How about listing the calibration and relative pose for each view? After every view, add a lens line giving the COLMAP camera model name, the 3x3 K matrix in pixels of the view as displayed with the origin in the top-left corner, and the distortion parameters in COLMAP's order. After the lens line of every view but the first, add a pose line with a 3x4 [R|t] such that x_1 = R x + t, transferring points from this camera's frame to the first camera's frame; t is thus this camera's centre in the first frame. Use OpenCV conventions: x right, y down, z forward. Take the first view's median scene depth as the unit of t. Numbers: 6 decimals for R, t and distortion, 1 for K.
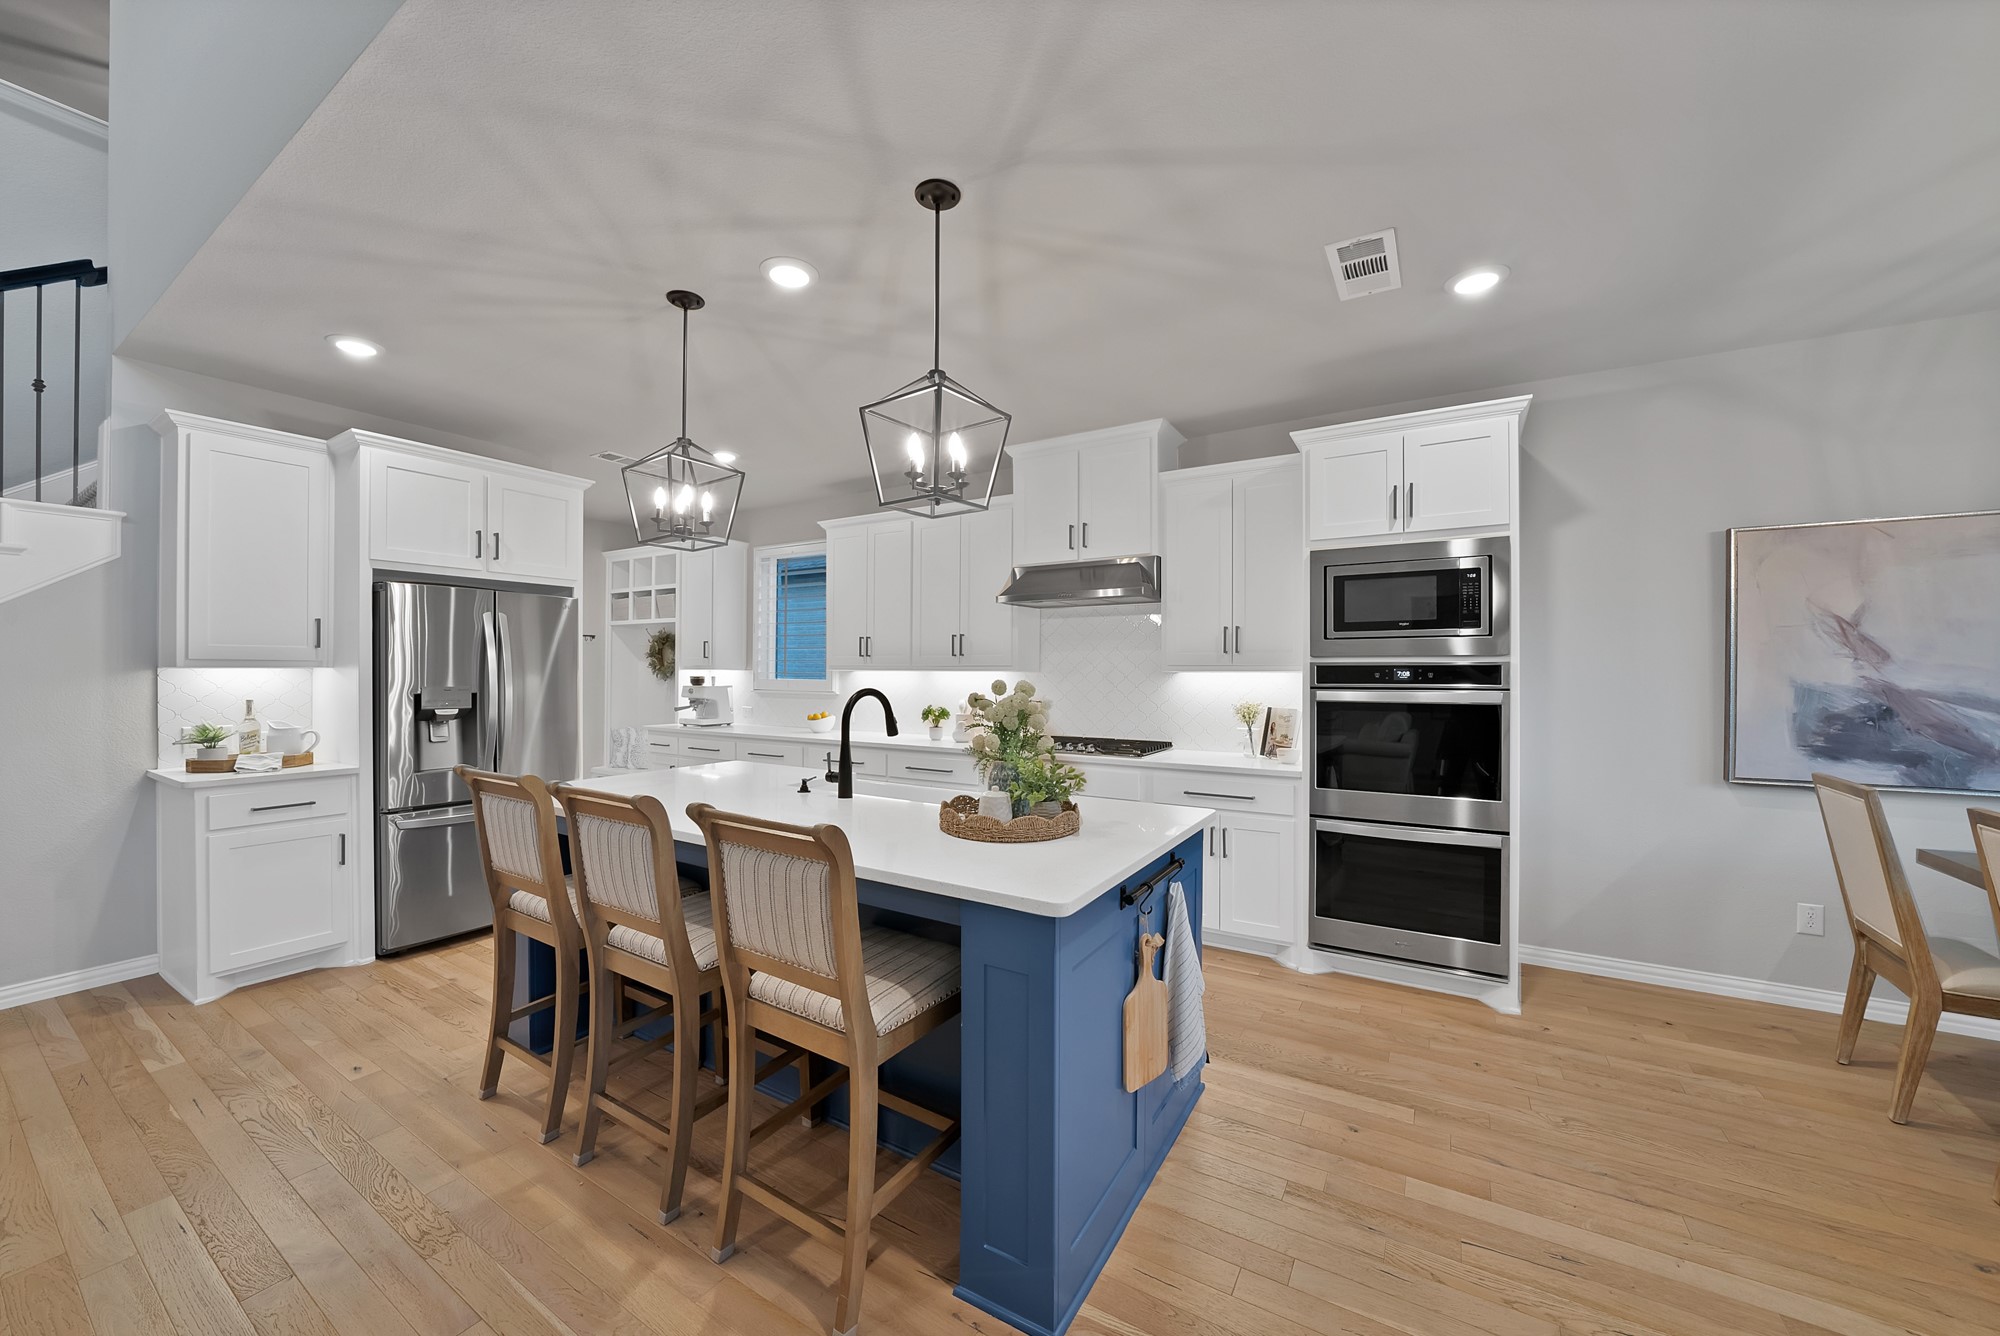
lens RADIAL K [[717.6, 0, 988.7], [0, 717.6, 669.5], [0, 0, 1]] dist [-0.016182, 0.000491]
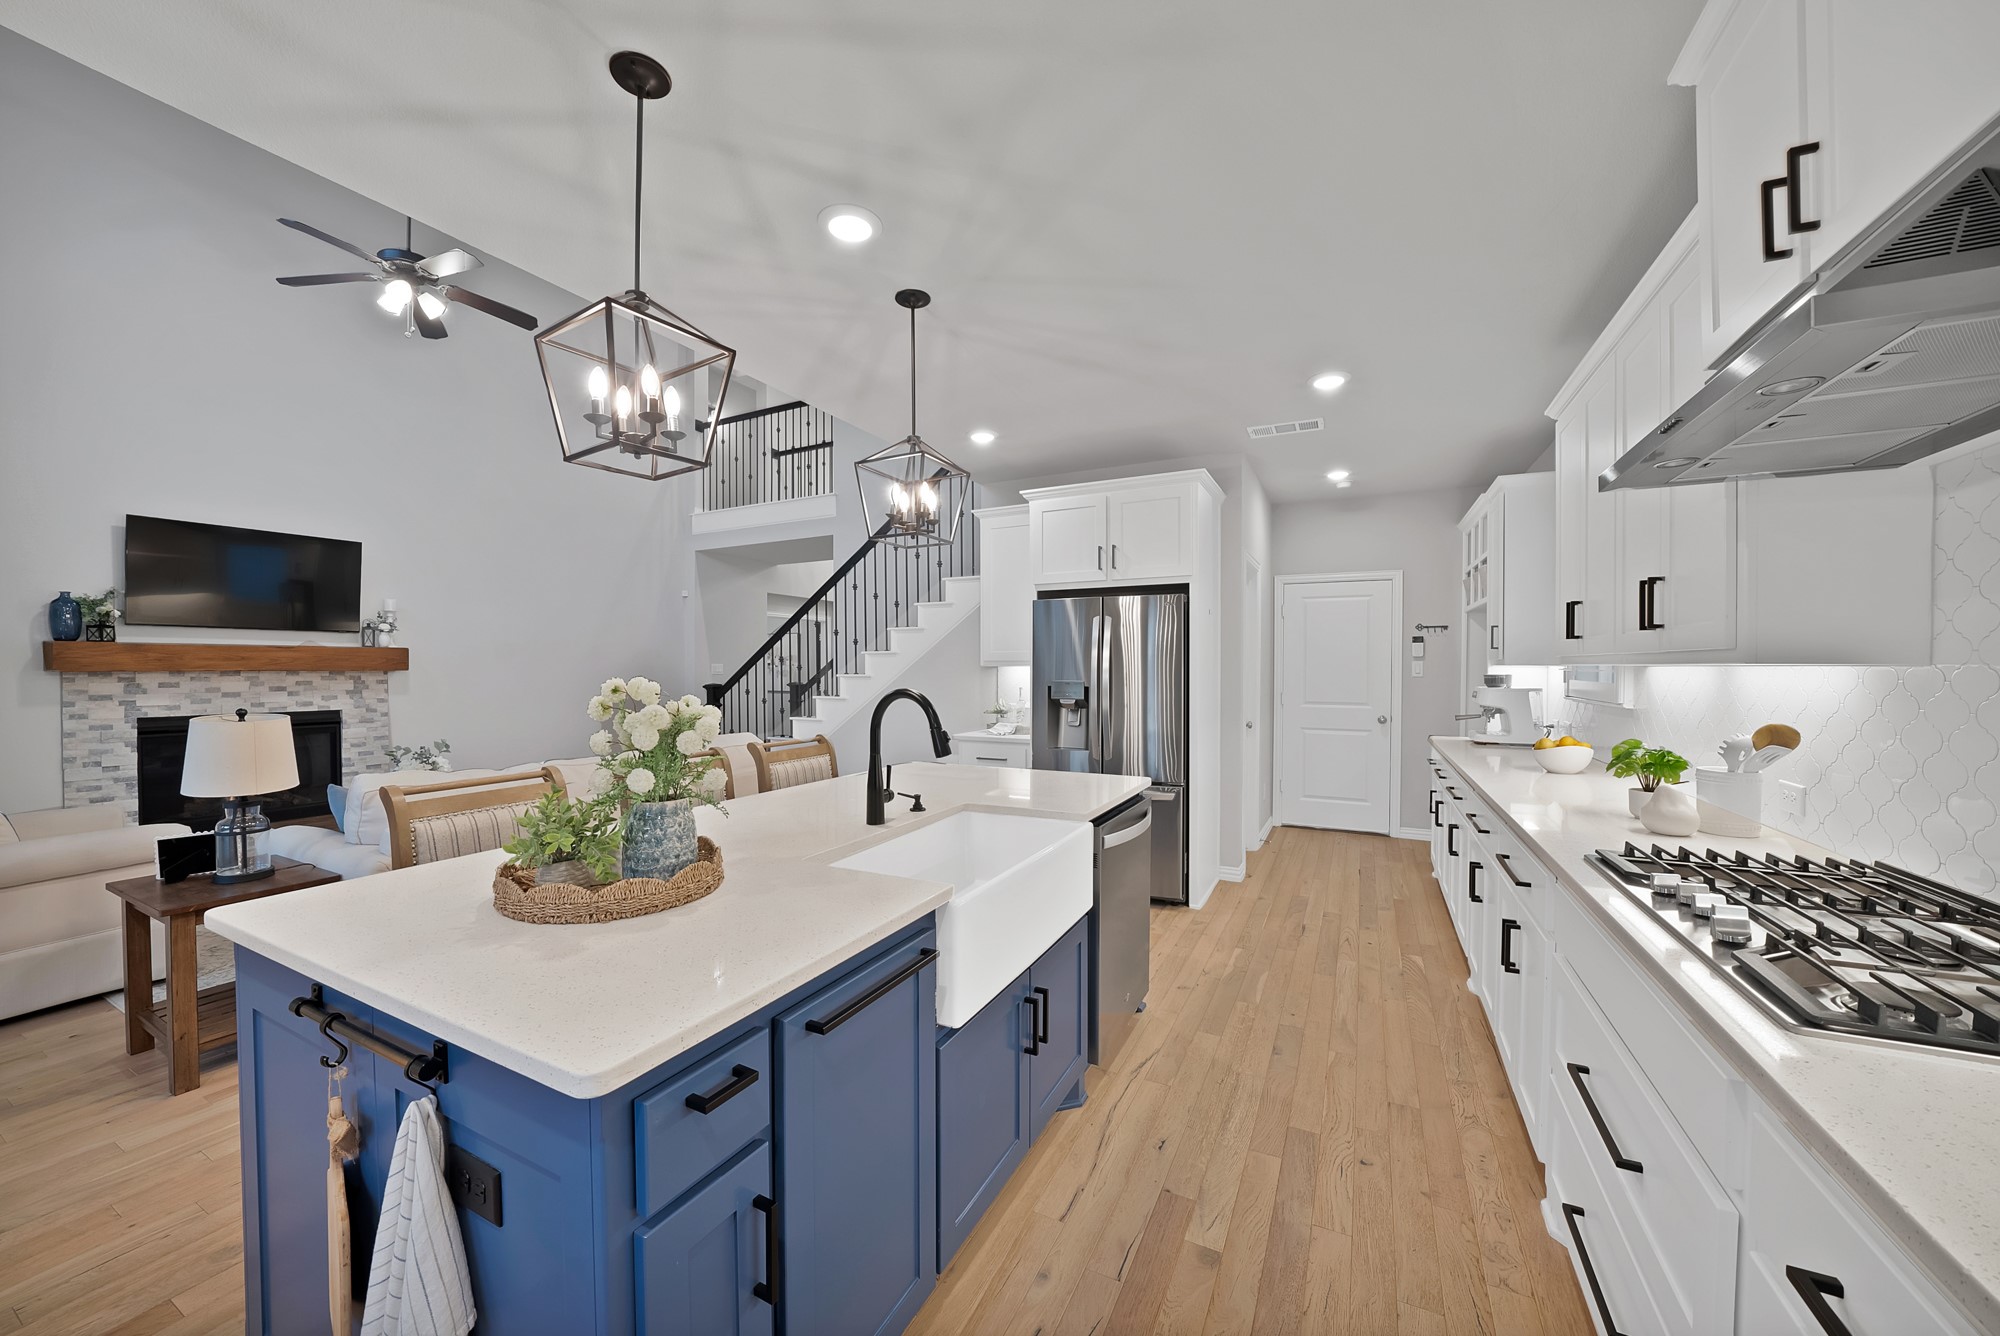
lens RADIAL K [[717.6, 0, 1005.3], [0, 717.6, 673.1], [0, 0, 1]] dist [-0.016182, 0.000491]
pose [[0.104375, 0.006292, -0.994518, 0.496867], [0.003728, 0.999970, 0.006718, 0.003683], [0.994531, -0.004409, 0.104348, 0.854727]]
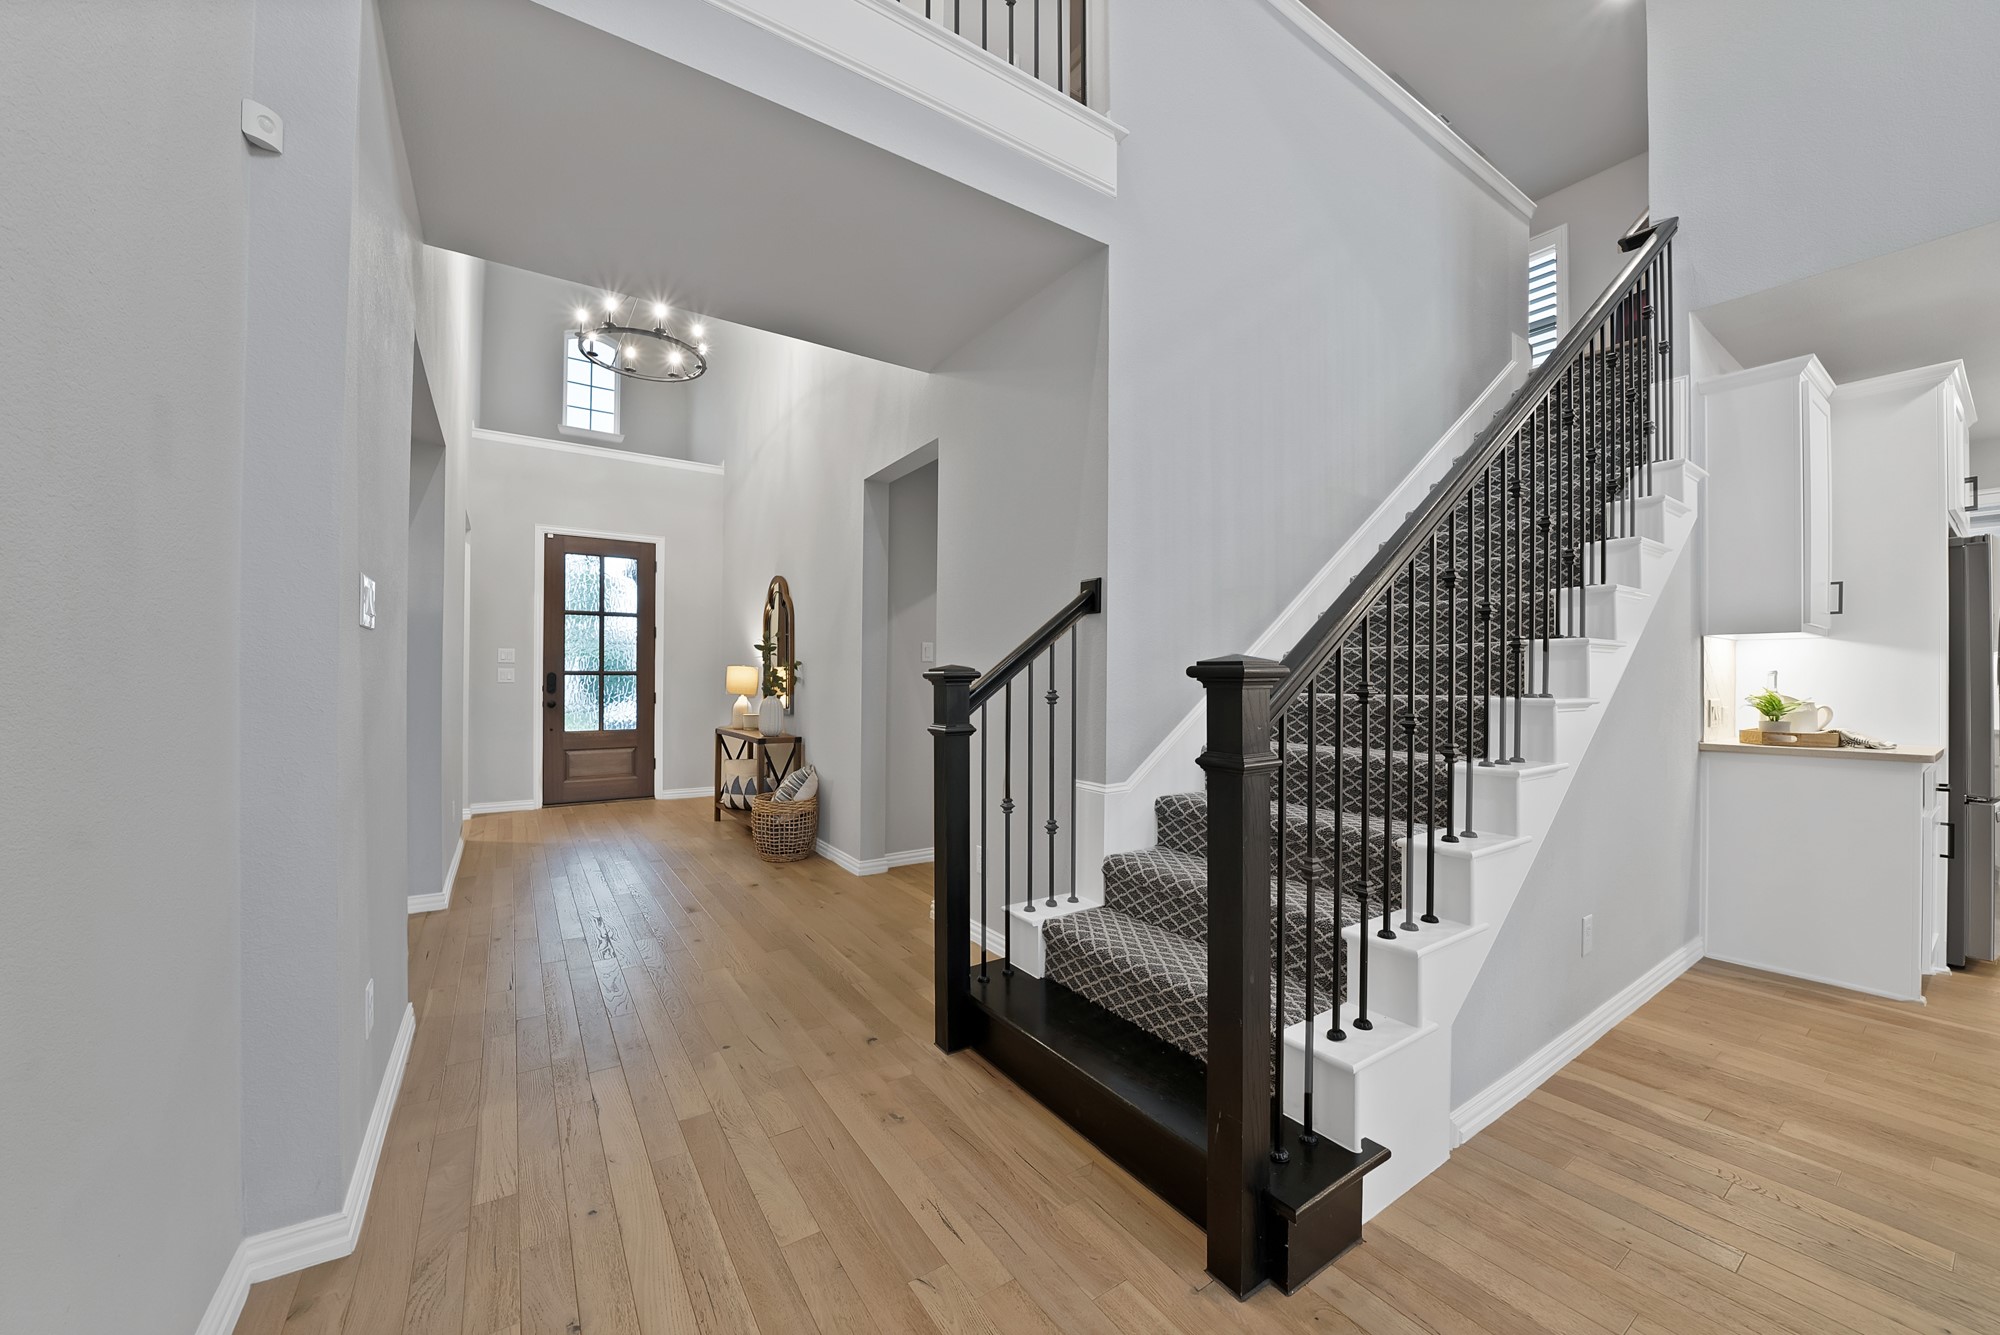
lens RADIAL K [[717.6, 0, 1000.0], [0, 717.6, 676.9], [0, 0, 1]] dist [-0.016182, 0.000491]
pose [[0.916598, 0.001894, -0.399806, -1.691051], [-0.002675, 0.999995, -0.001394, 0.057049], [0.399802, 0.002347, 0.916599, -0.263057]]
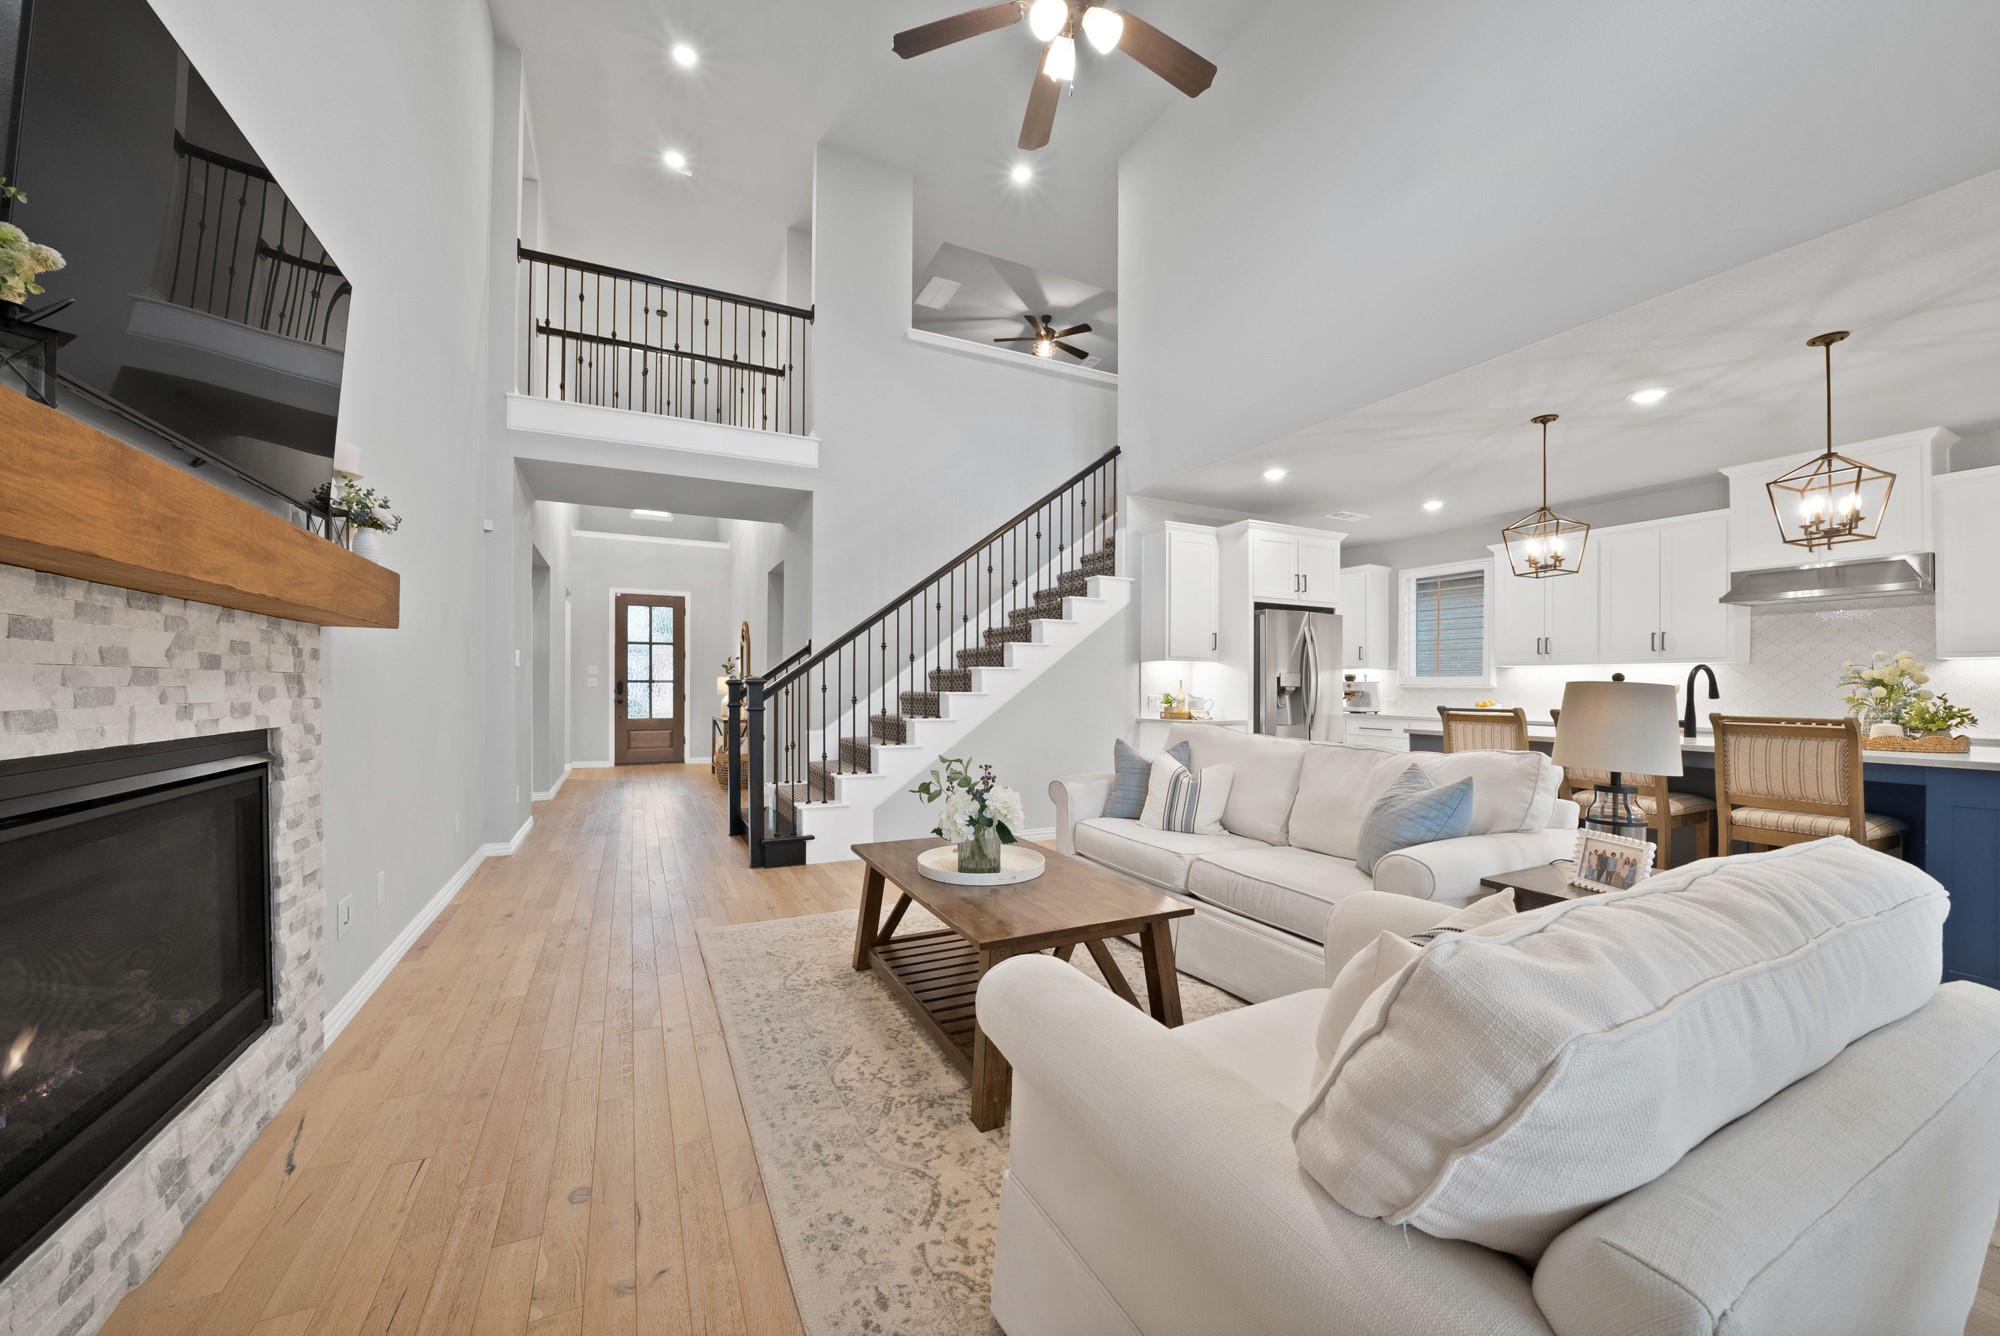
lens RADIAL K [[717.6, 0, 997.3], [0, 717.6, 686.6], [0, 0, 1]] dist [-0.016182, 0.000491]
pose [[0.858098, 0.003282, -0.513476, -0.550546], [-0.003166, 0.999994, 0.001100, 0.060886], [0.513477, 0.000682, 0.858103, -0.805888]]
